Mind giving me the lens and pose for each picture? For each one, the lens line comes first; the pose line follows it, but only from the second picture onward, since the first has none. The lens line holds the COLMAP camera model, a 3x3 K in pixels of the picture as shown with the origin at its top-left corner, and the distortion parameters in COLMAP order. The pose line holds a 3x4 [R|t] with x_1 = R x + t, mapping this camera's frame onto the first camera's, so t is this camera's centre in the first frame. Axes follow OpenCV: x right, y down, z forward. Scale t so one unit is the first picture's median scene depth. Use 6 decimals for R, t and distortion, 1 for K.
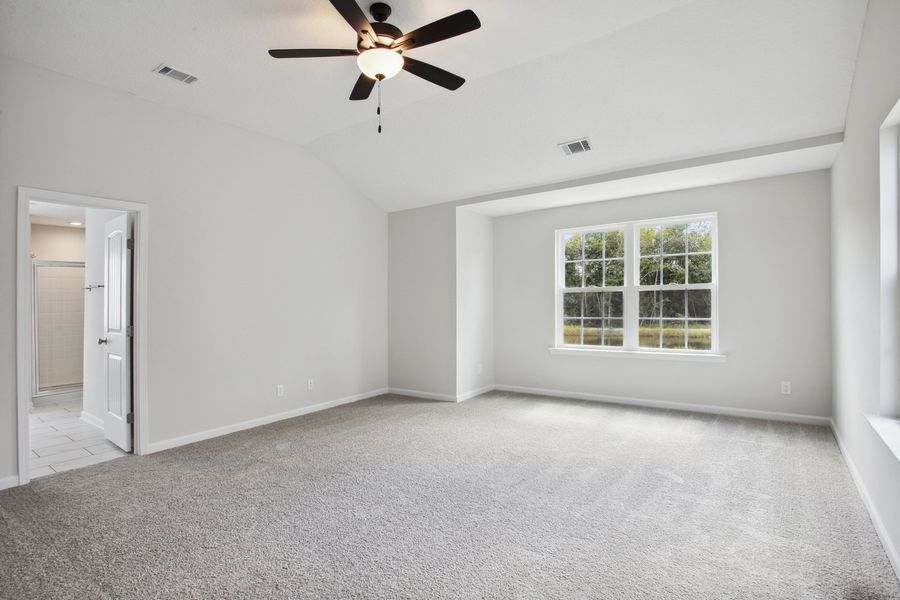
lens RADIAL K [[443.5, 0, 449.6], [0, 443.5, 305.5], [0, 0, 1]] dist [-0.070868, 0.034489]
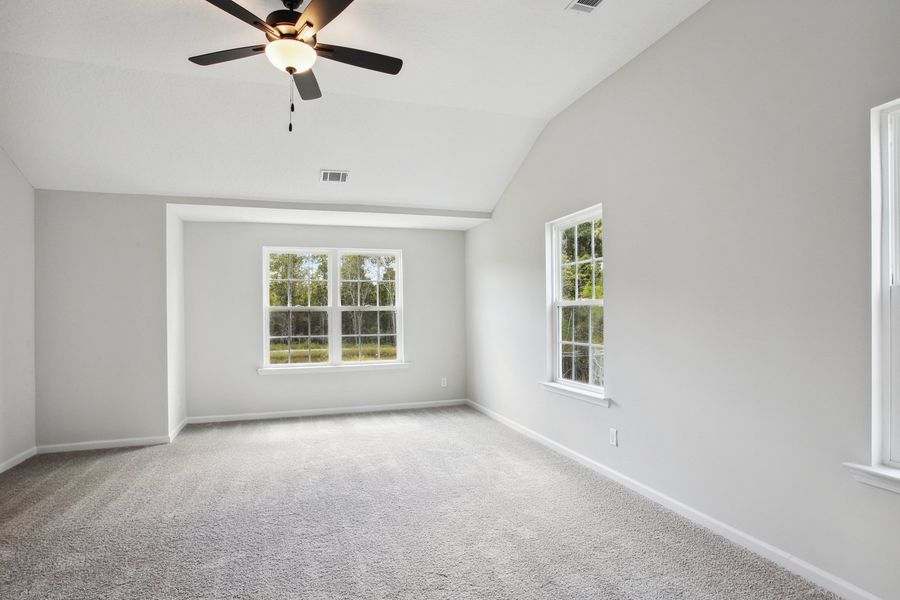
lens RADIAL K [[475.9, 0, 447.6], [0, 475.9, 321.3], [0, 0, 1]] dist [-0.031508, 0.000843]
pose [[0.576863, 0.003496, 0.816833, -0.417133], [0.011093, 0.999865, -0.012113, 0.010822], [-0.816766, 0.016048, 0.576746, 0.086011]]
